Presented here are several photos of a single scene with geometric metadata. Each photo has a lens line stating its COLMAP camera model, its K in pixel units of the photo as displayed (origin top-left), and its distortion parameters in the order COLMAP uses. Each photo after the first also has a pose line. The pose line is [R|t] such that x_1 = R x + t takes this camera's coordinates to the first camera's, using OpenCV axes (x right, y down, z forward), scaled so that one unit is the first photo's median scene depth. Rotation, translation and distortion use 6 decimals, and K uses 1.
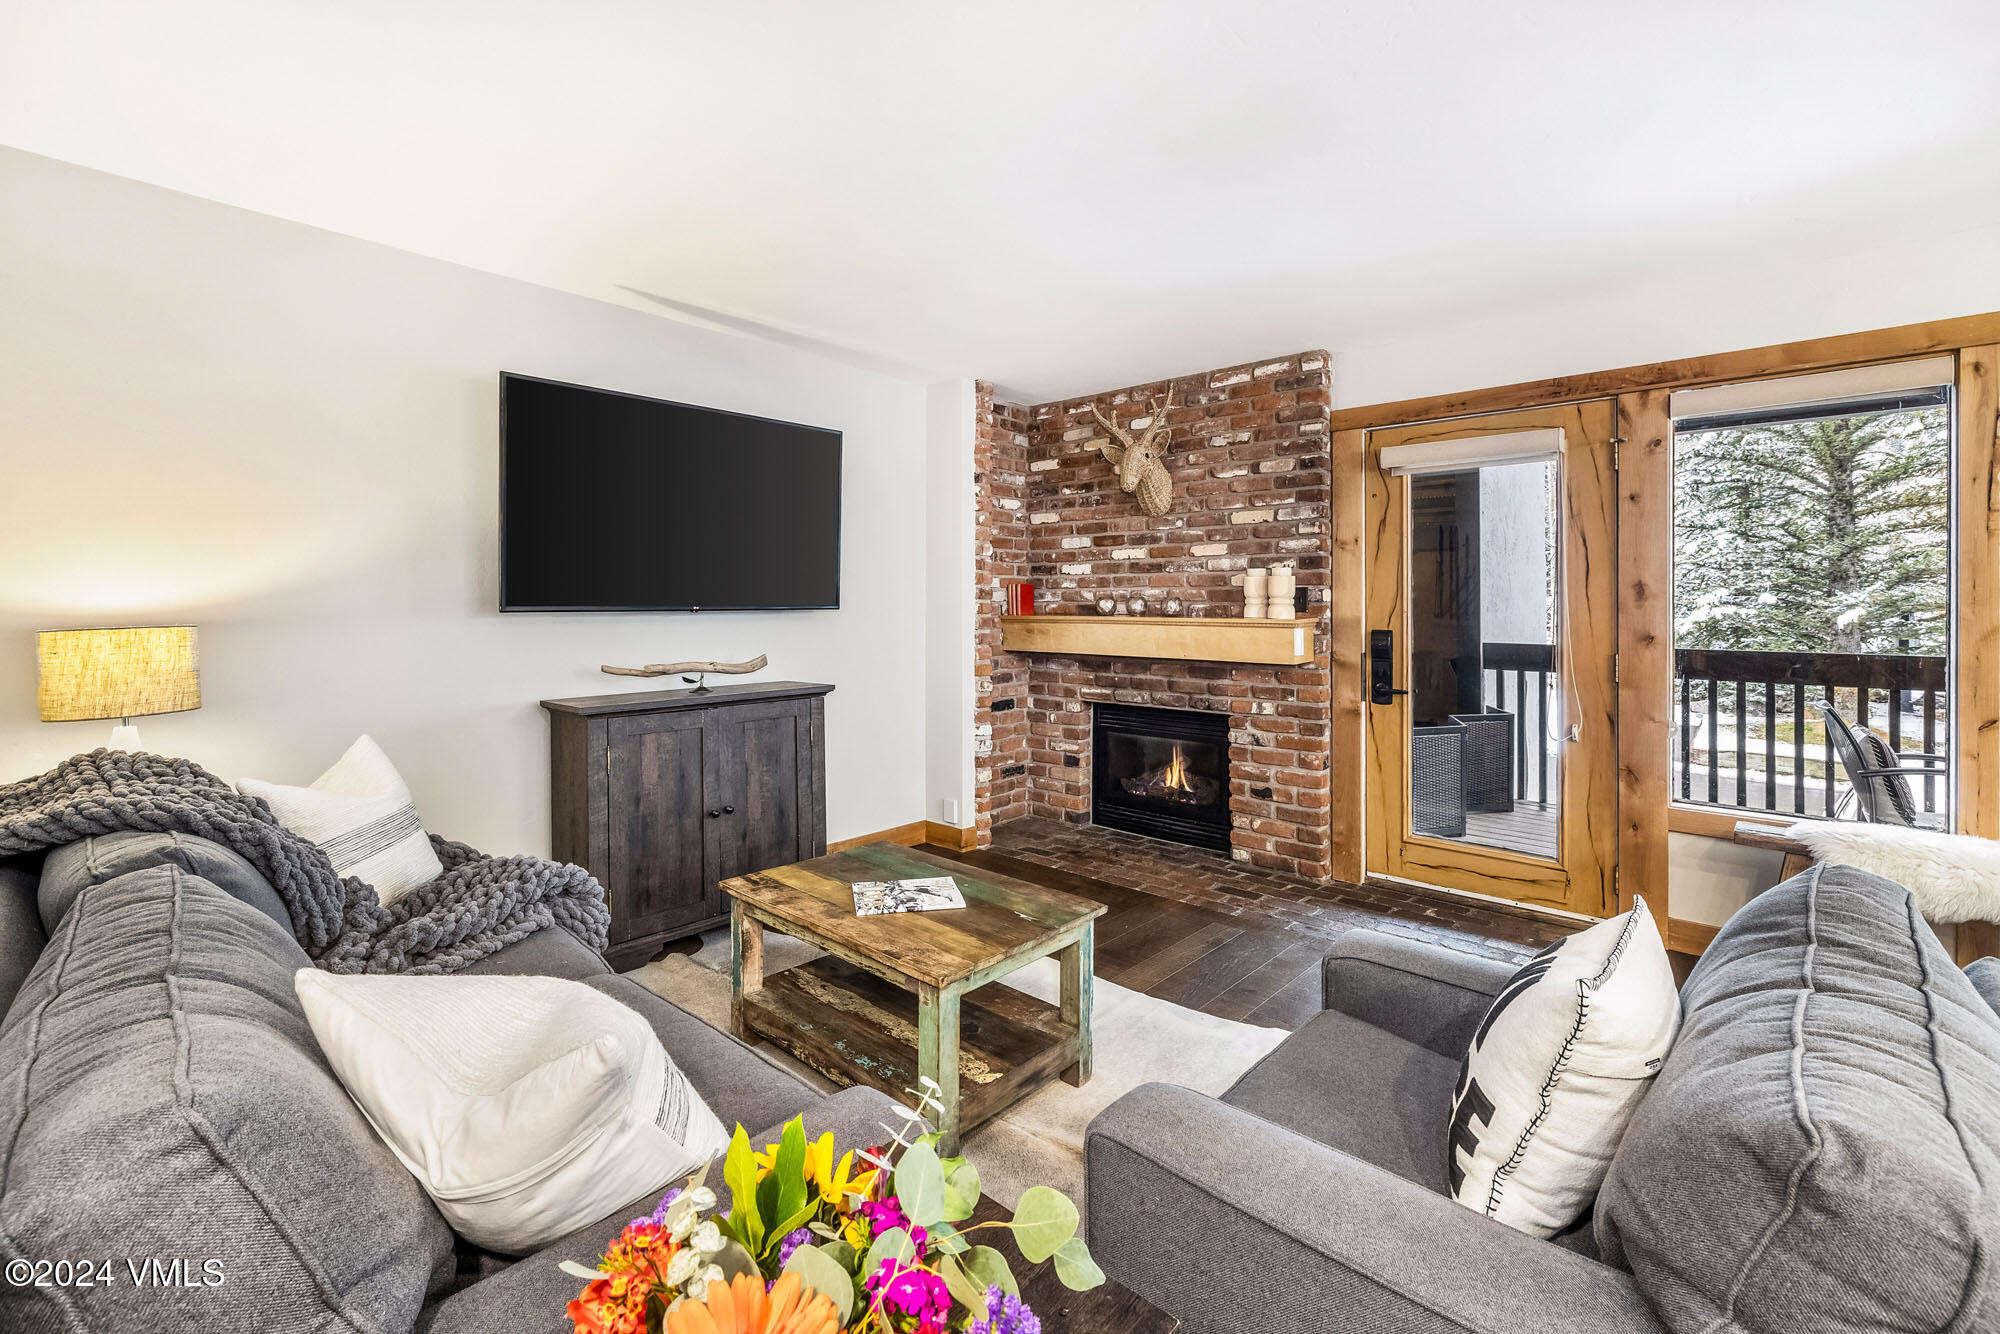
lens RADIAL K [[855.4, 0, 998.7], [0, 855.4, 605.8], [0, 0, 1]] dist [0.000604, 0.000057]
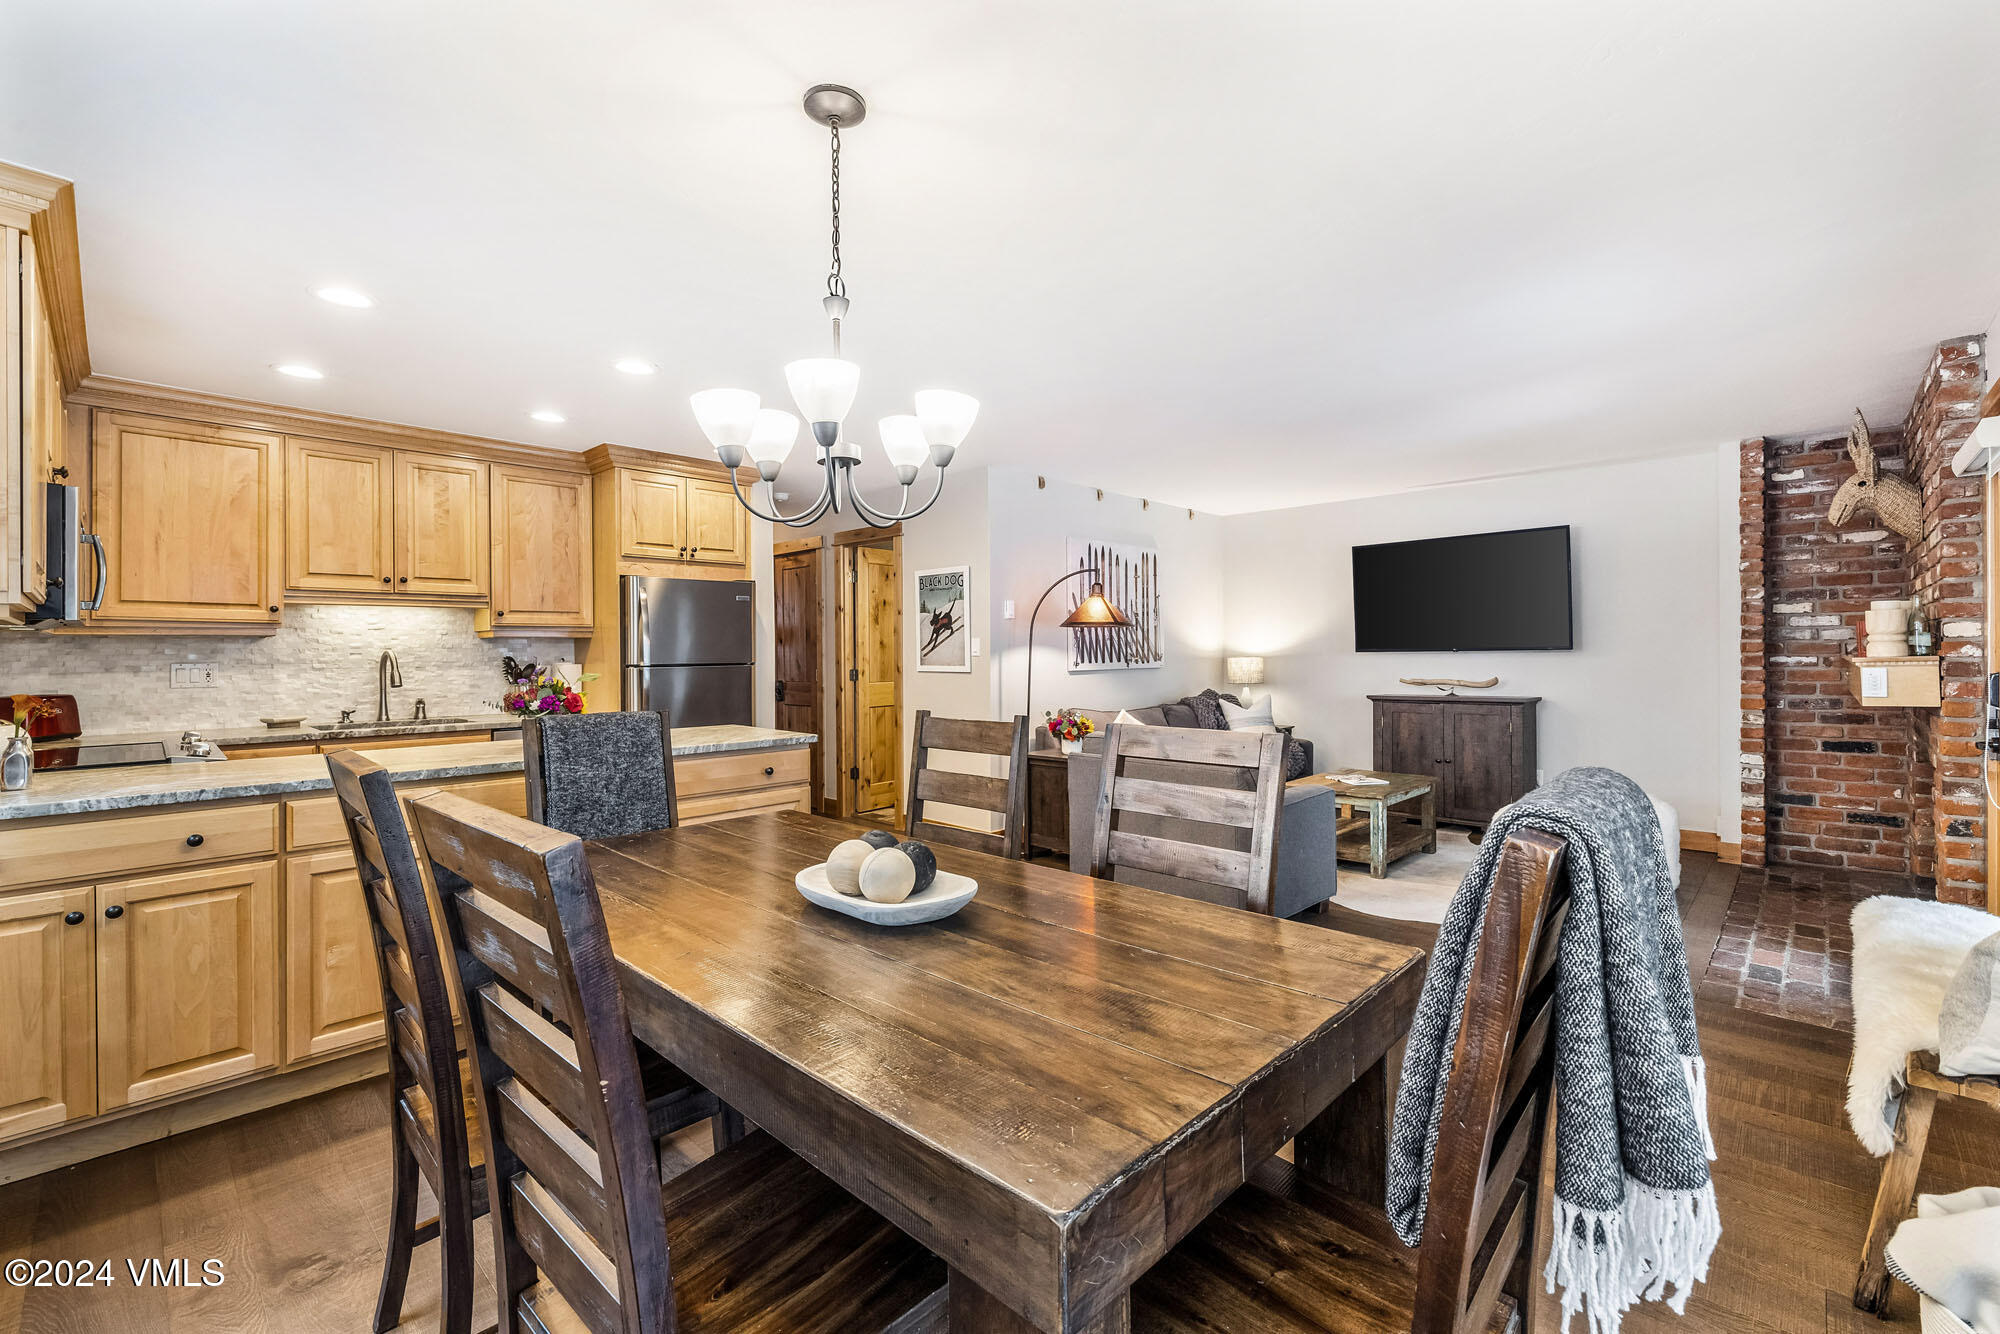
lens RADIAL K [[839.1, 0, 998.8], [0, 839.1, 654.1], [0, 0, 1]] dist [0.001079, 0.000202]
pose [[-0.026374, -0.000041, -0.999652, 1.116354], [0.008782, 0.999961, -0.000273, 0.003741], [0.999614, -0.008786, -0.026373, 0.073917]]
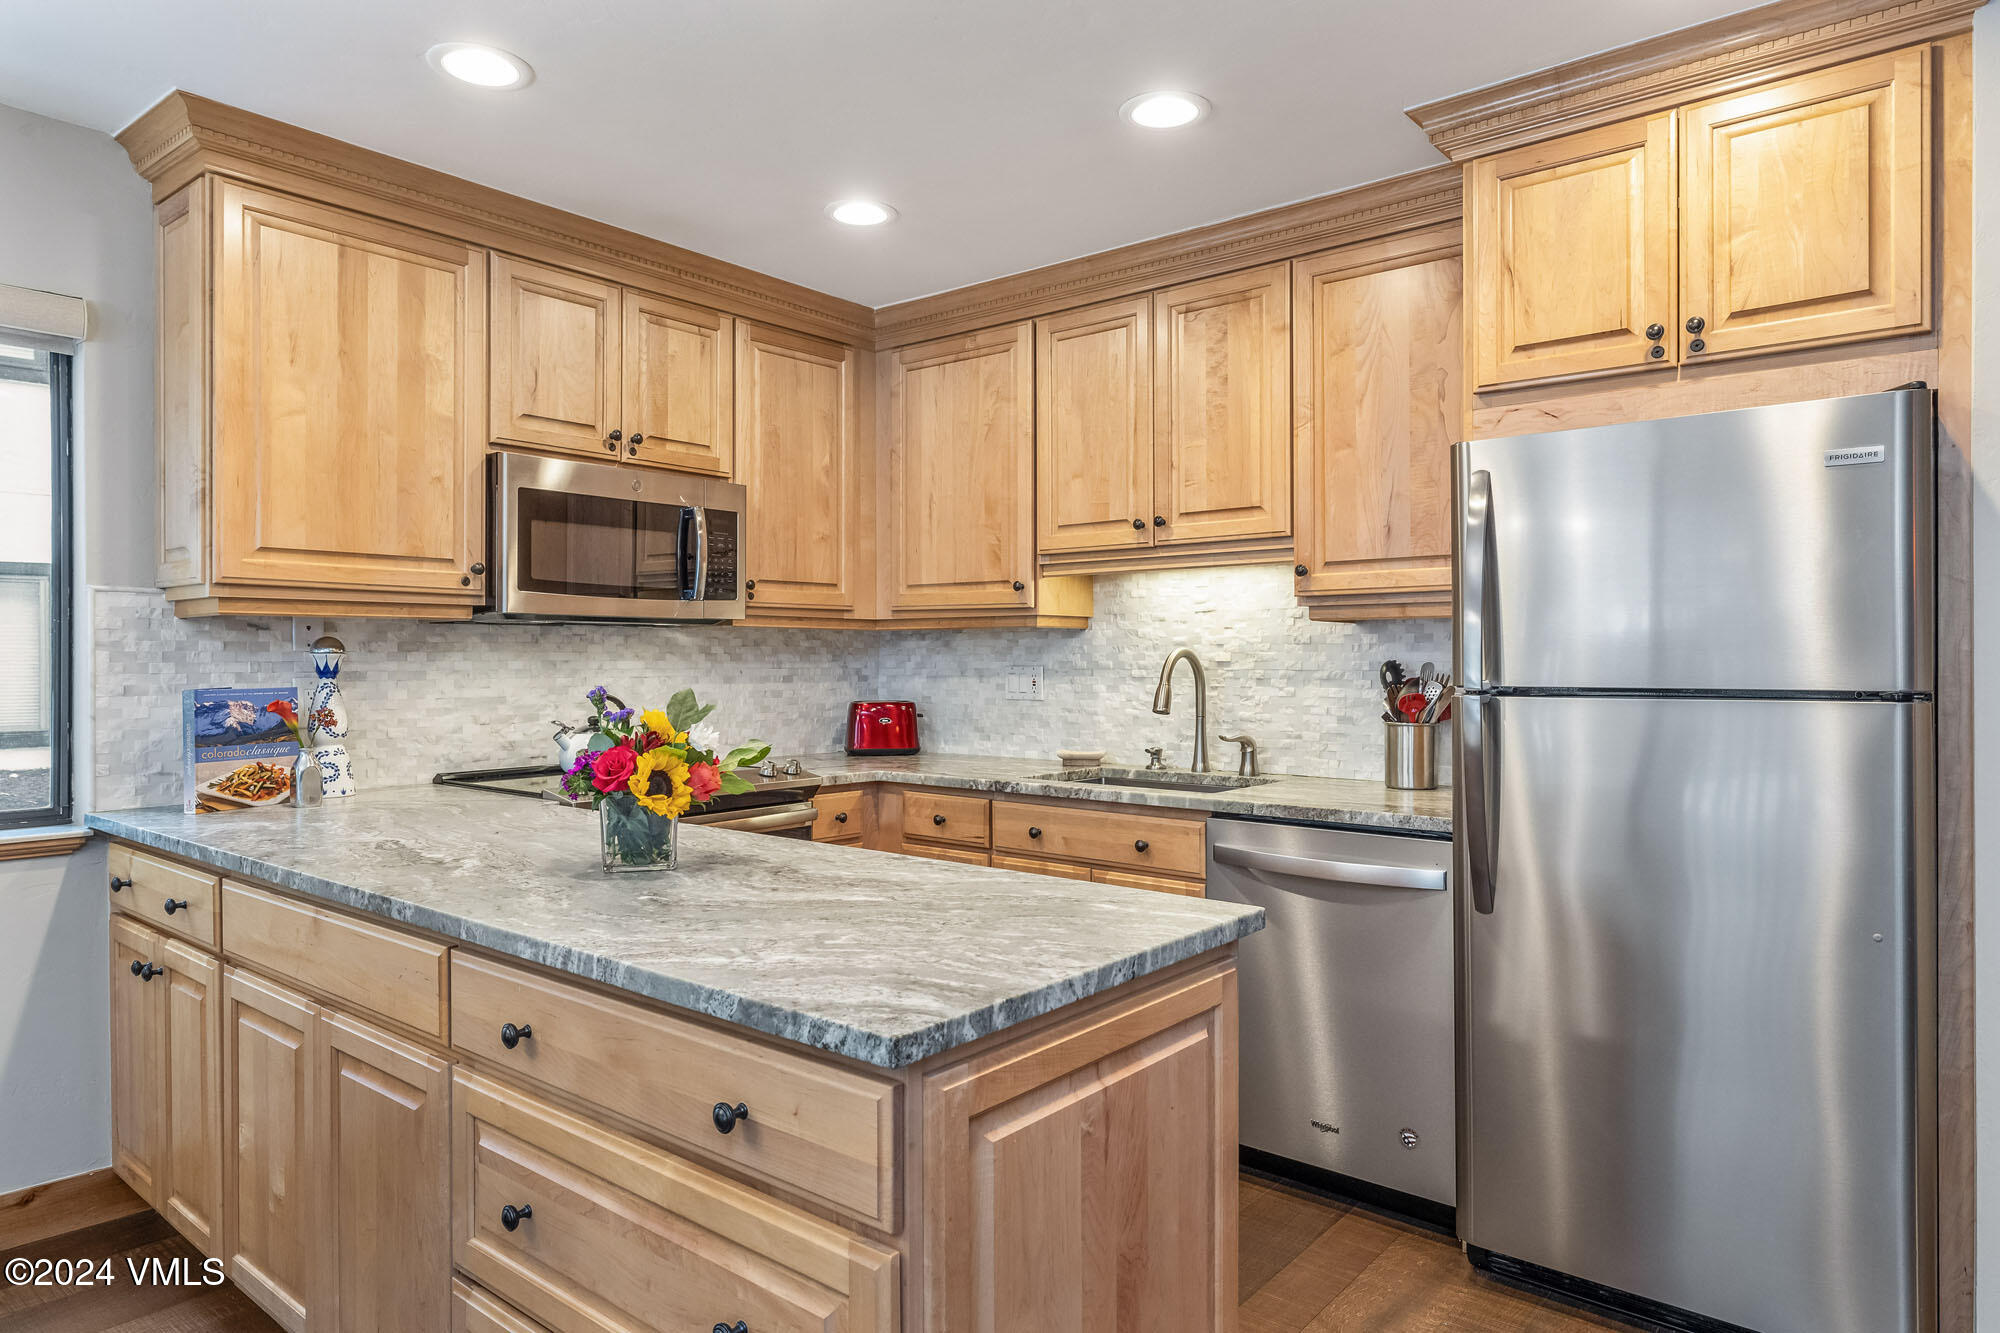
lens RADIAL K [[1205.7, 0, 1000.0], [0, 1205.7, 666.5], [0, 0, 1]] dist [-0.001747, -0.000154]
pose [[-0.998470, -0.001710, -0.055261, 0.302334], [-0.001989, 0.999986, 0.004991, 0.001055], [0.055252, 0.005093, -0.998459, 0.128288]]
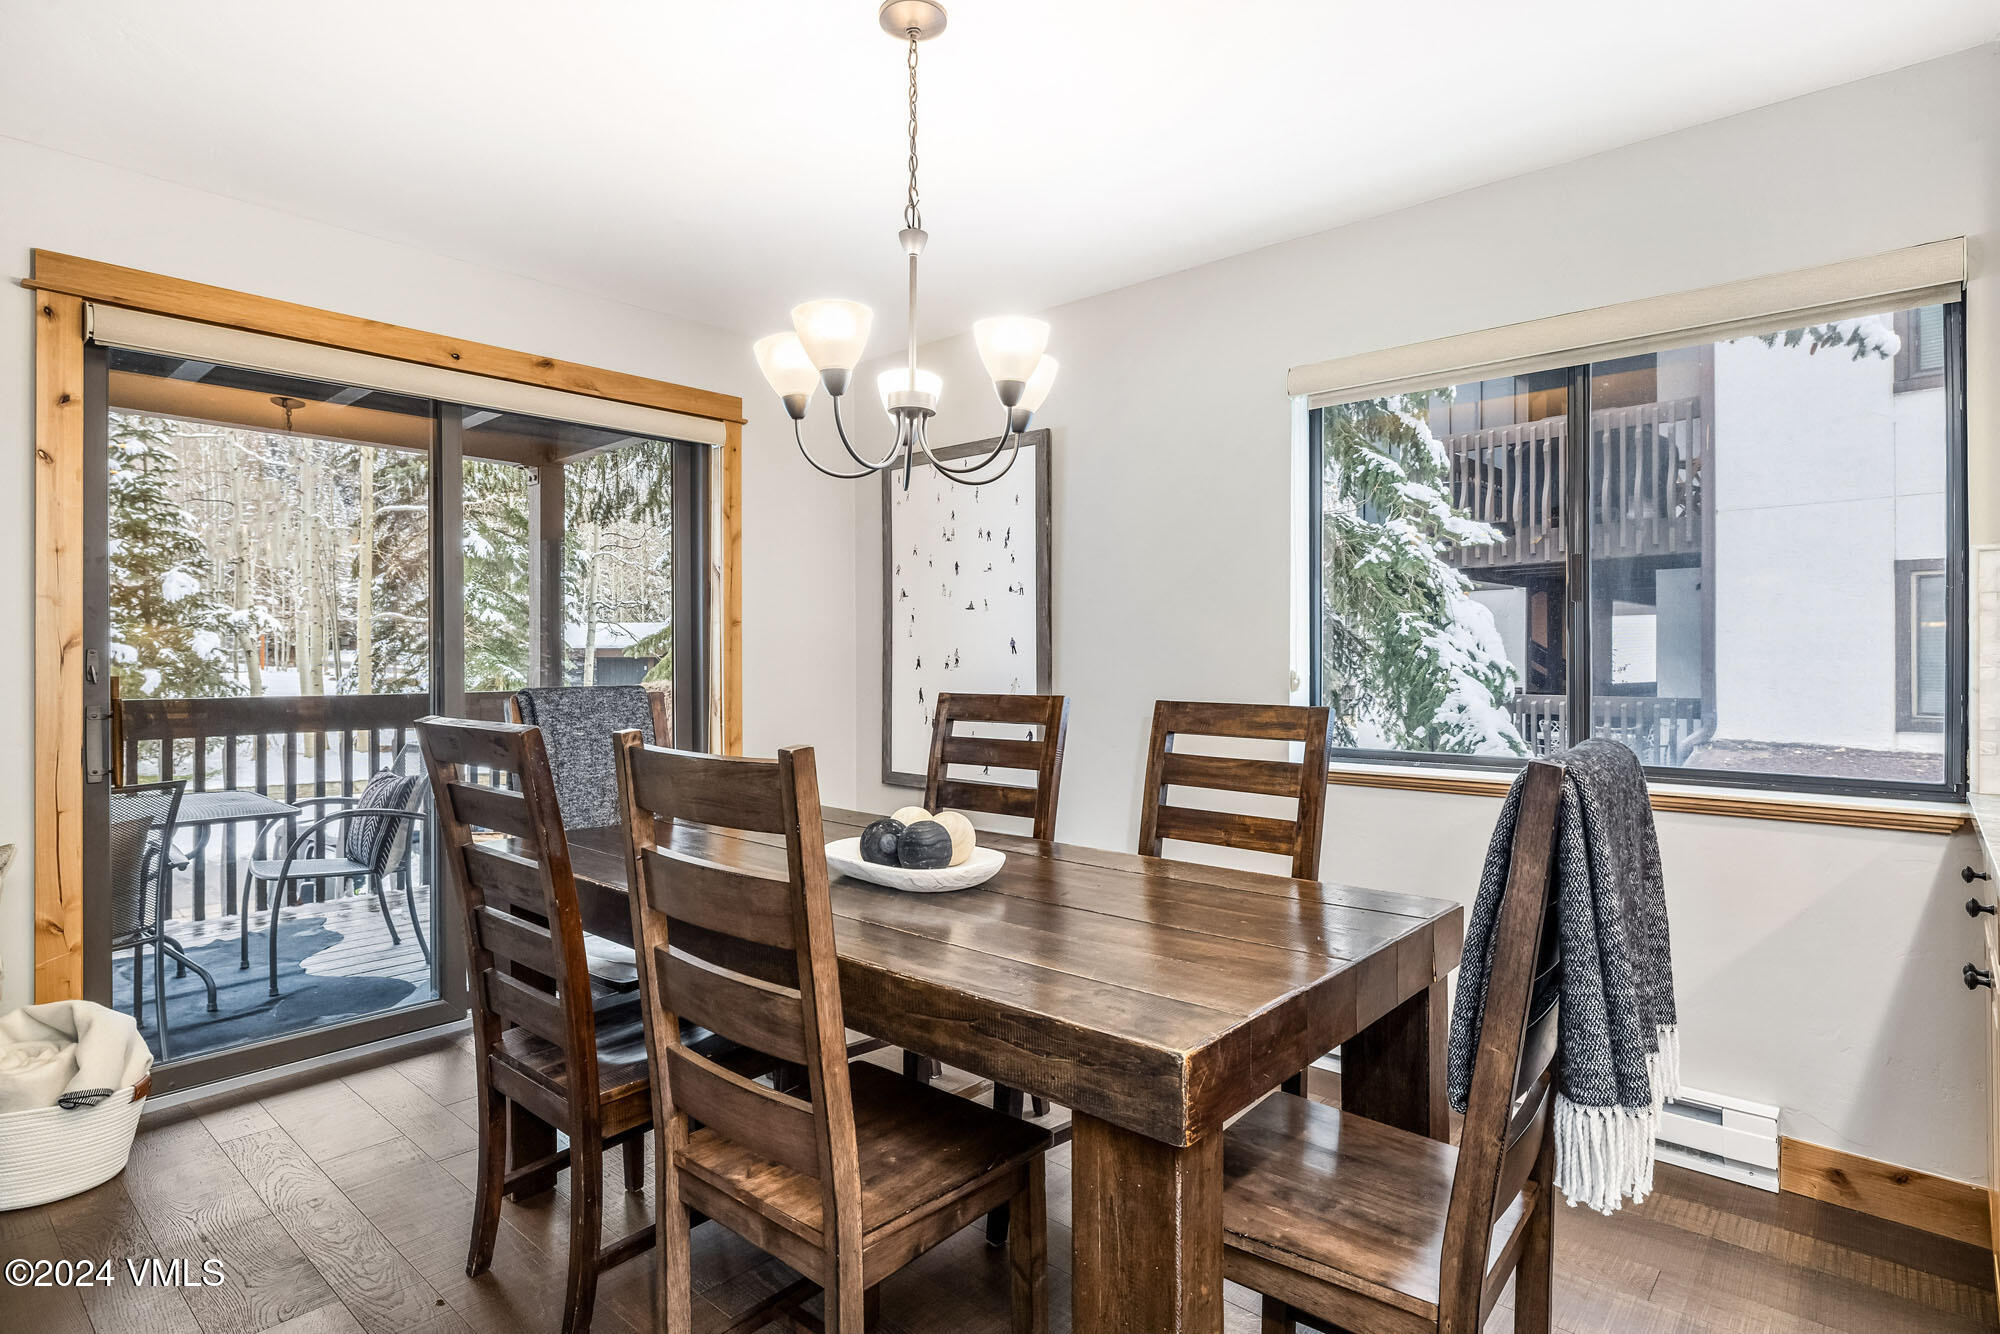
lens RADIAL K [[1046.0, 0, 994.9], [0, 1046.0, 659.9], [0, 0, 1]] dist [-0.002067, -0.000093]
pose [[-0.016625, -0.003745, 0.999855, 0.249868], [-0.000461, 0.999993, 0.003737, 0.015575], [-0.999862, -0.000399, -0.016626, -0.046769]]
